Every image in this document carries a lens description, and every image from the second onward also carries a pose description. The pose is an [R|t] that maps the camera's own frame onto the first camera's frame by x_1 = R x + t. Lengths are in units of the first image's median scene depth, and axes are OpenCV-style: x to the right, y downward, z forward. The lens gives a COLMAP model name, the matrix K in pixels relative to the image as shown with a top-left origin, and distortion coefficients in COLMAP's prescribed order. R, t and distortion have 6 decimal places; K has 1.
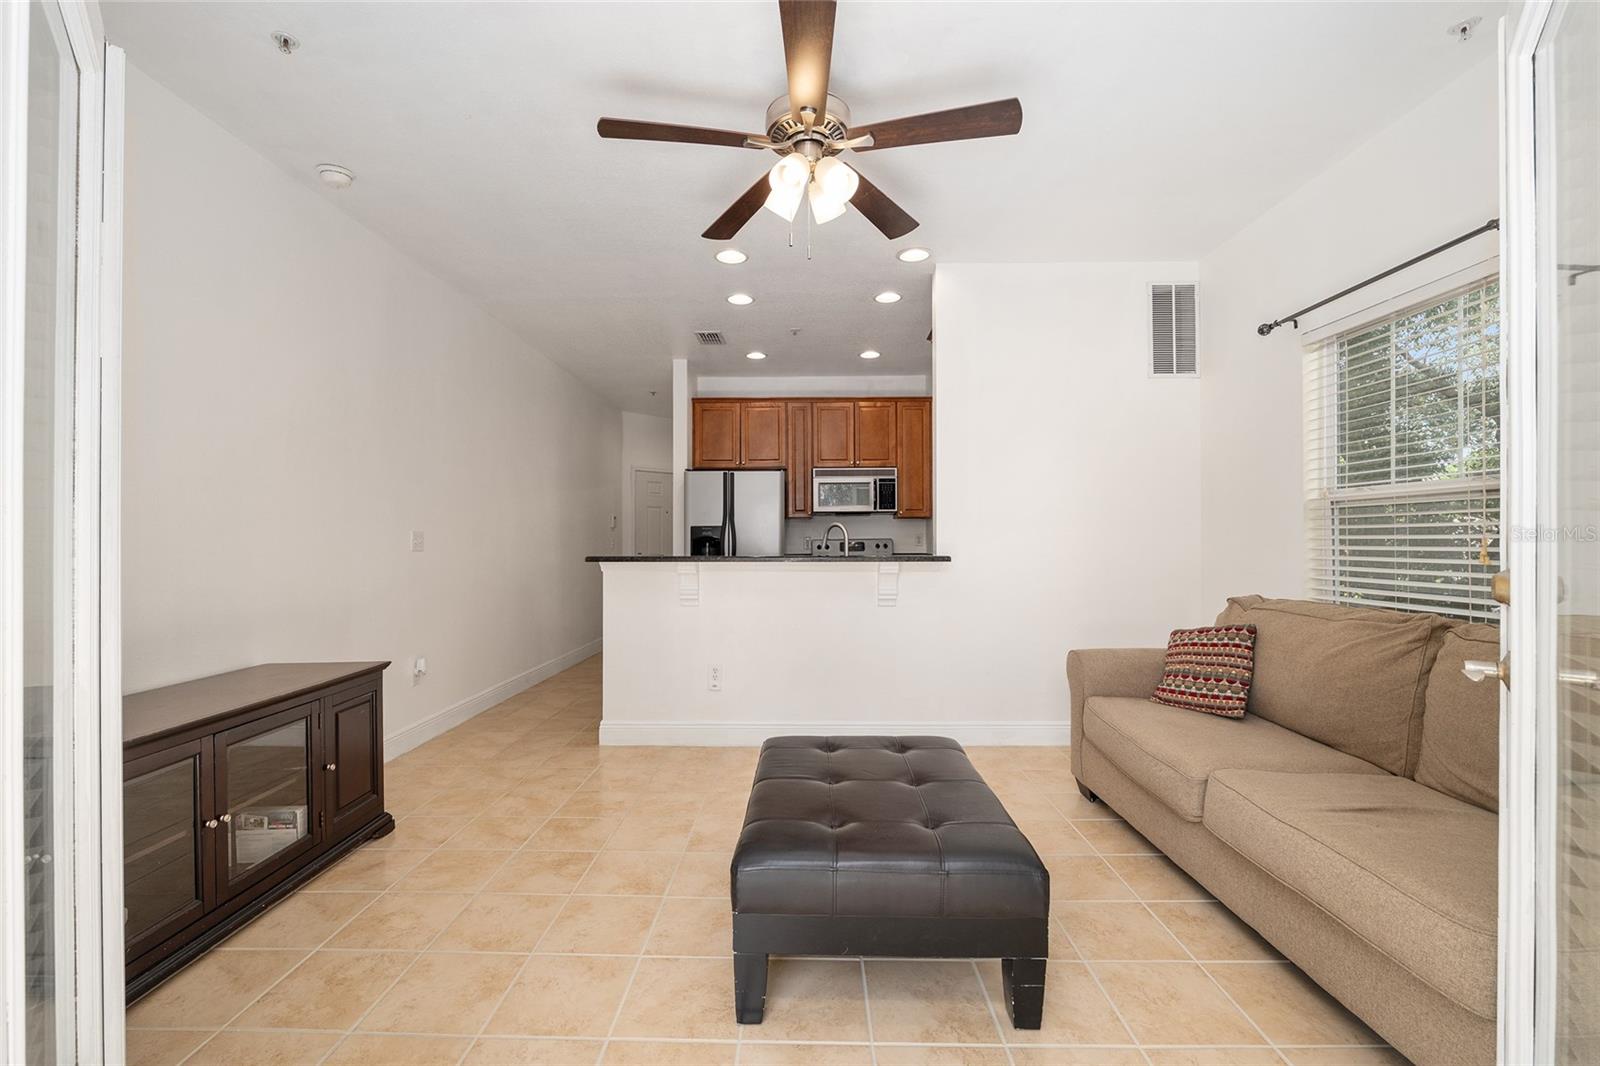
lens RADIAL K [[660.3, 0, 790.8], [0, 660.3, 537.6], [0, 0, 1]] dist [-0.007530, 0.000234]
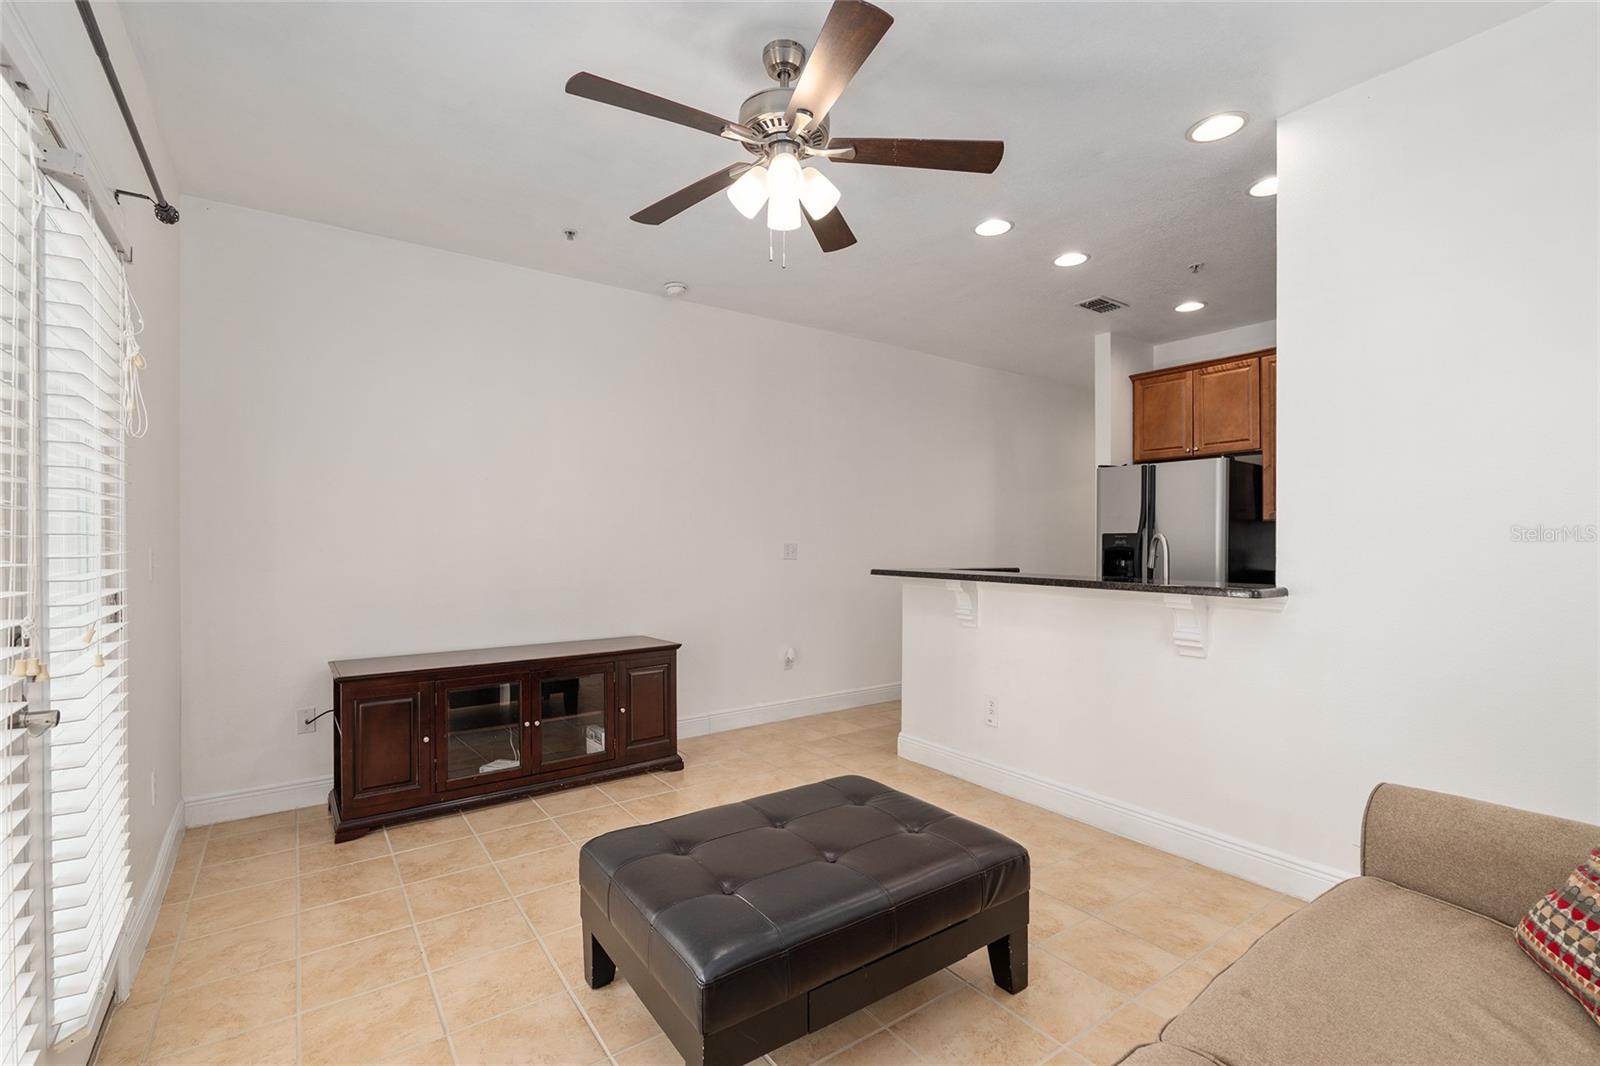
lens RADIAL K [[699.2, 0, 788.7], [0, 699.2, 540.6], [0, 0, 1]] dist [-0.002659, 0.000017]
pose [[0.593291, 0.002209, -0.804985, 0.321144], [0.003101, 0.999983, 0.005030, -0.014022], [0.804982, -0.005480, 0.593274, 0.158799]]
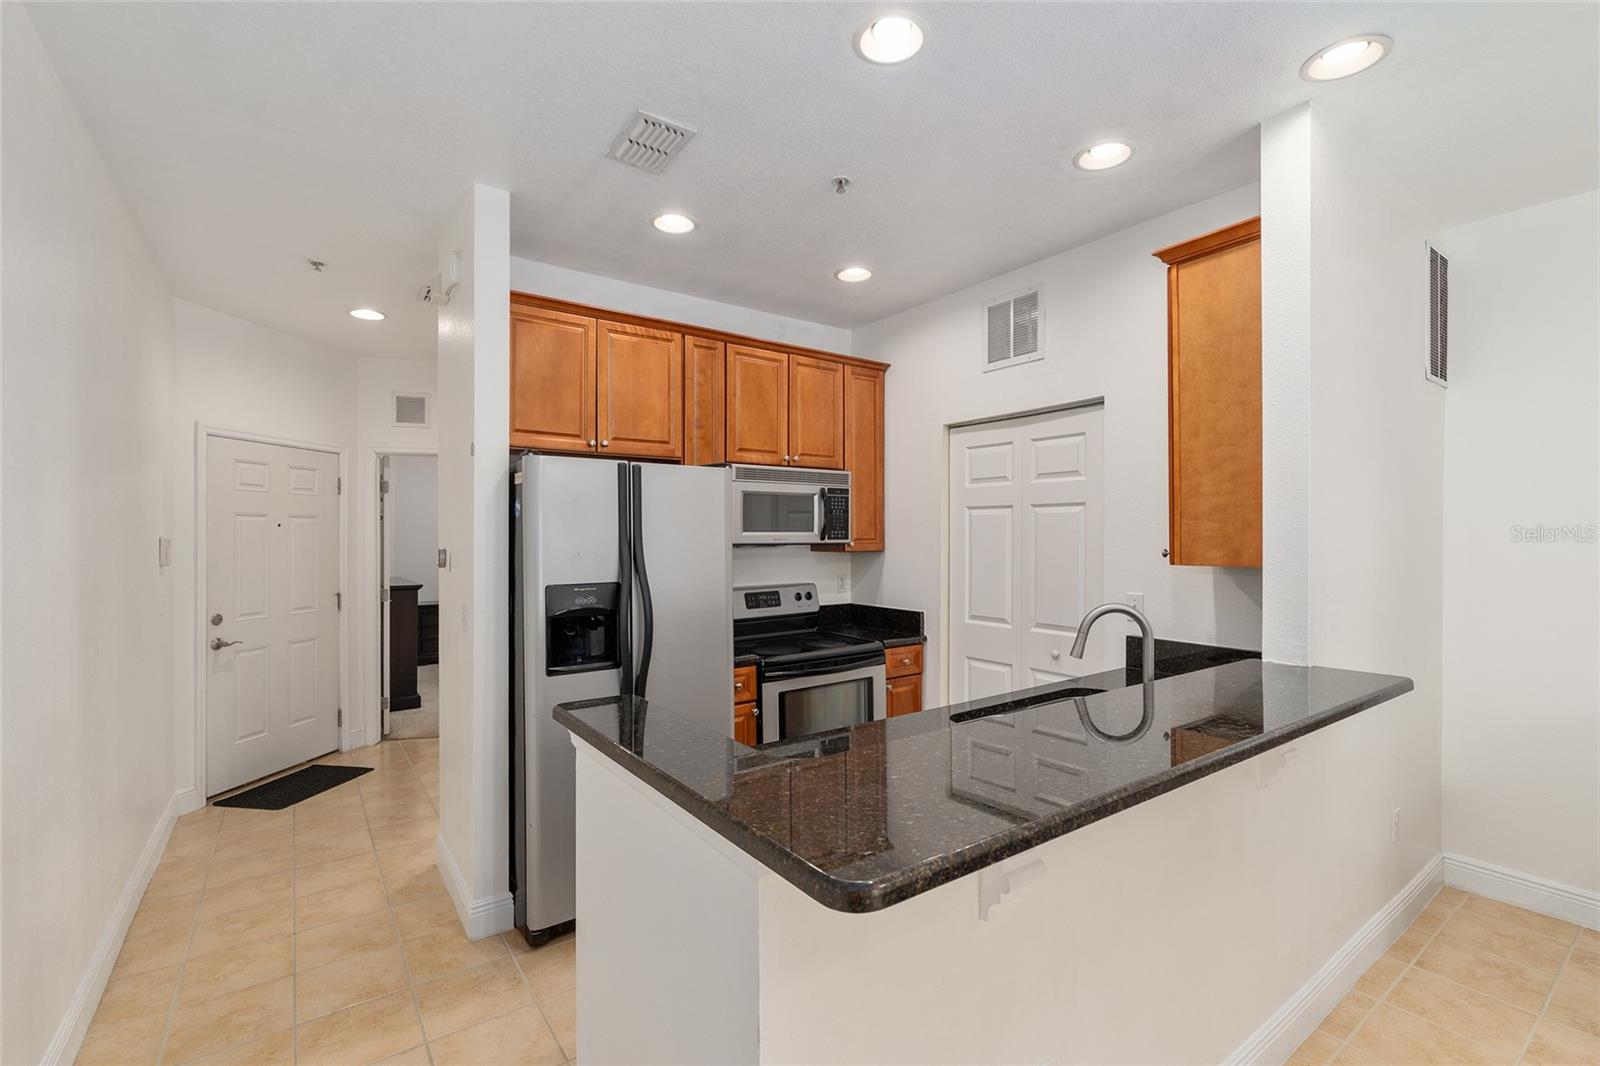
lens RADIAL K [[699.2, 0, 797.0], [0, 699.2, 537.0], [0, 0, 1]] dist [-0.002659, 0.000017]
pose [[0.797261, 0.002284, 0.603630, -0.292037], [-0.005812, 0.999976, 0.003892, -0.050614], [-0.603606, -0.006612, 0.797255, 0.545810]]
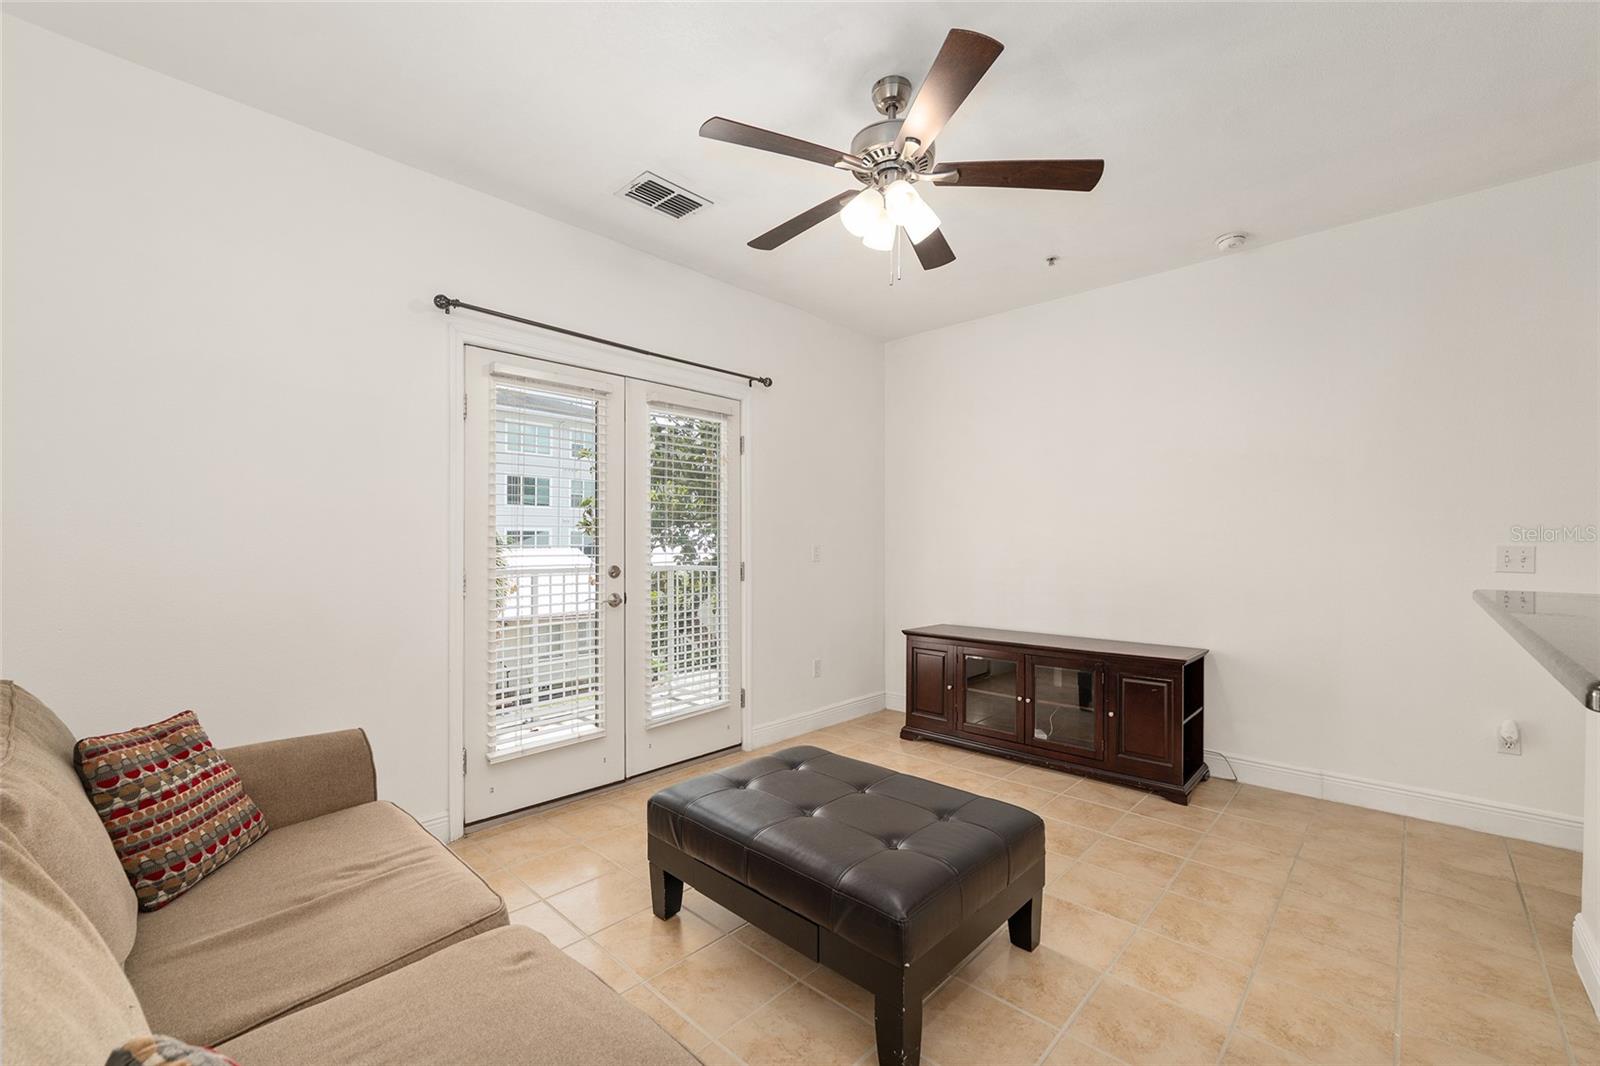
lens RADIAL K [[660.3, 0, 790.0], [0, 660.3, 540.9], [0, 0, 1]] dist [-0.007530, 0.000234]
pose [[-0.679284, -0.003031, -0.733869, 0.345144], [0.004409, 0.999957, -0.008211, -0.007510], [0.733862, -0.008813, -0.679241, 0.612199]]
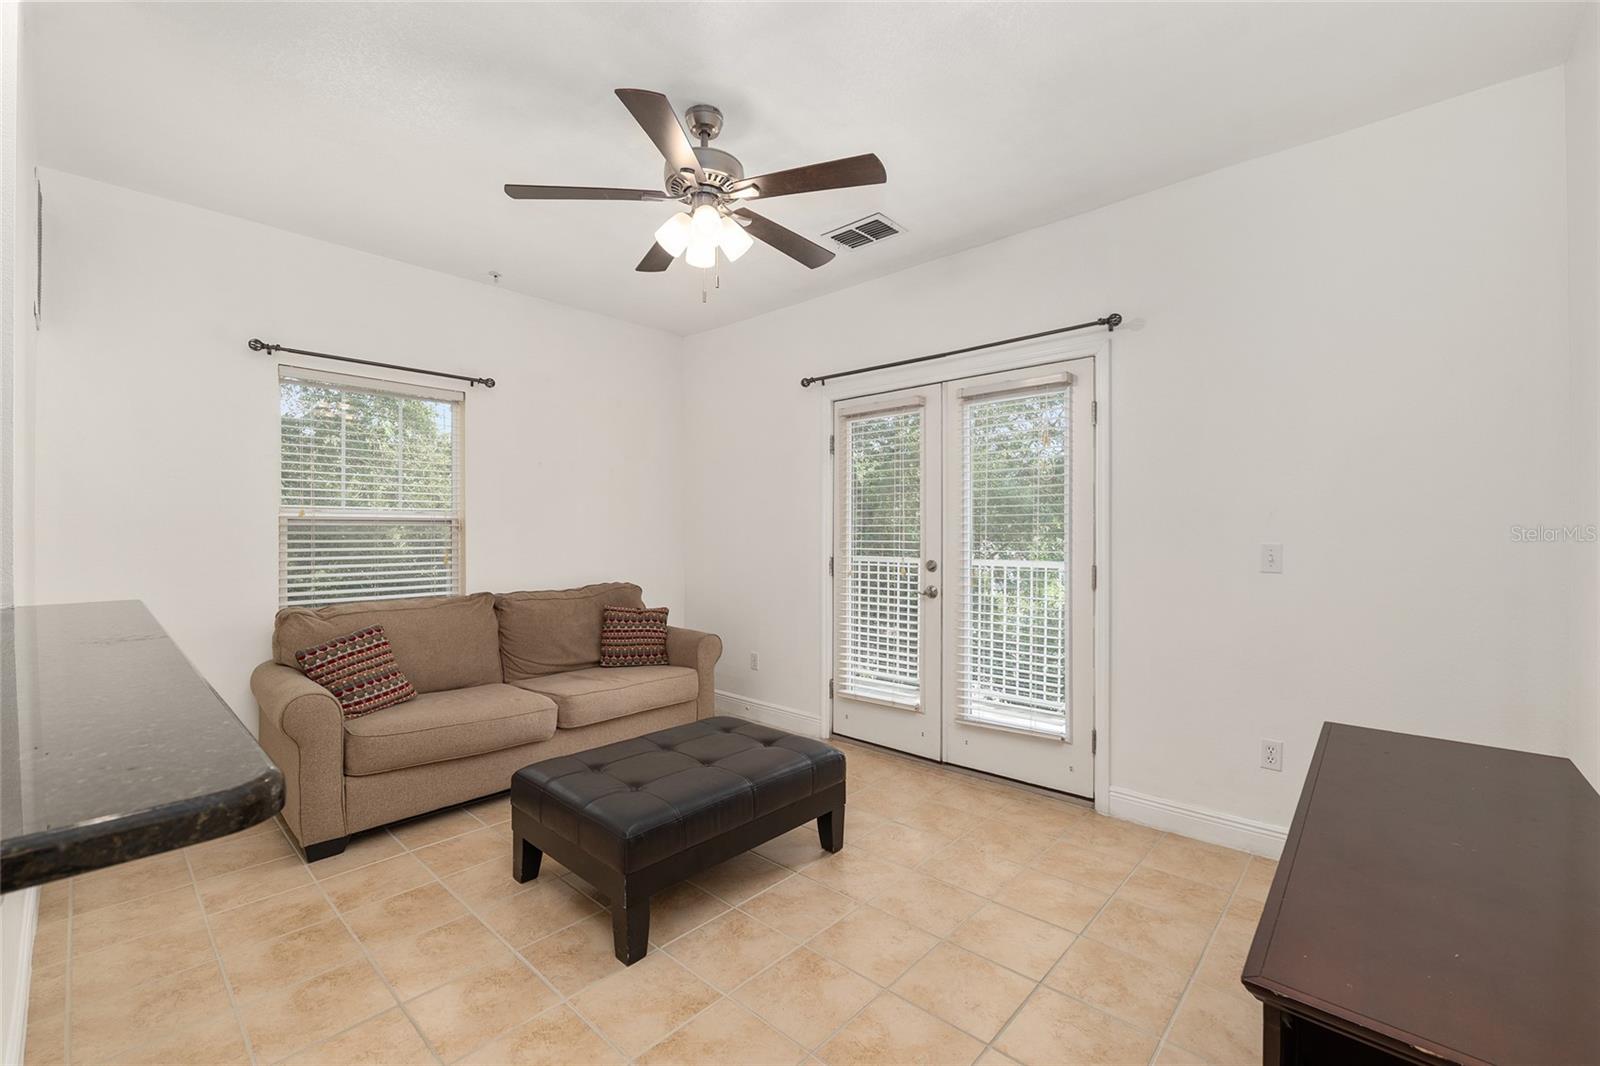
lens RADIAL K [[660.3, 0, 802.2], [0, 660.3, 538.7], [0, 0, 1]] dist [-0.007530, 0.000234]
pose [[-0.759754, -0.004249, 0.650197, -0.311728], [-0.001037, 0.999985, 0.005324, -0.015062], [-0.650210, 0.003371, -0.759747, 0.668307]]
